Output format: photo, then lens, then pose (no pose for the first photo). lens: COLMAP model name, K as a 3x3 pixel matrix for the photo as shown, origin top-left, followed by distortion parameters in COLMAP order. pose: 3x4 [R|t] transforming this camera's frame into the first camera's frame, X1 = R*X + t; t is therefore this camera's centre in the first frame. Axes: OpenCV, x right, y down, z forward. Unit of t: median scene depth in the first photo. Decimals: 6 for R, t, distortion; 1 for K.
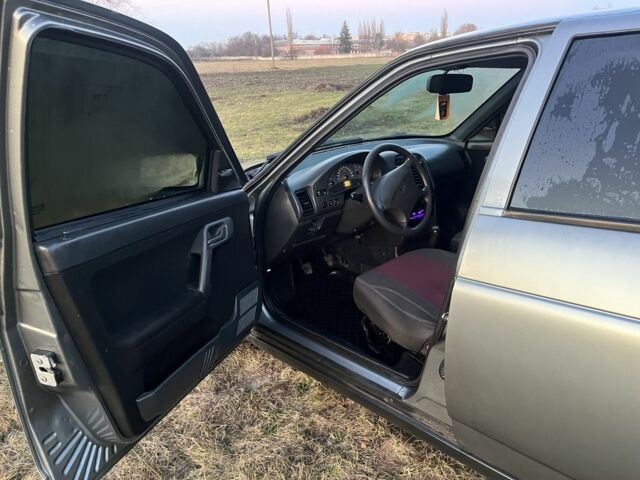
lens RADIAL K [[493.9, 0, 320.0], [0, 493.9, 240.0], [0, 0, 1]] dist [0.052774, -0.081618]
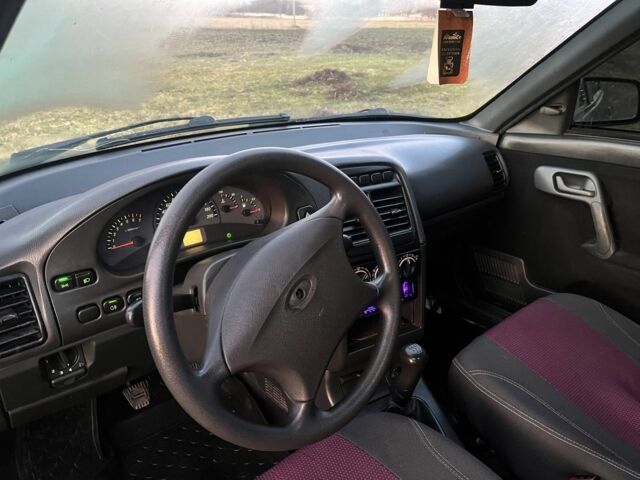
lens RADIAL K [[475.6, 0, 326.9], [0, 475.6, 235.1], [0, 0, 1]] dist [0.041485, -0.000267]
pose [[0.997812, 0.060975, -0.025540, 0.131681], [-0.059130, 0.995954, 0.067667, -0.114383], [0.029563, -0.066009, 0.997381, 0.484844]]
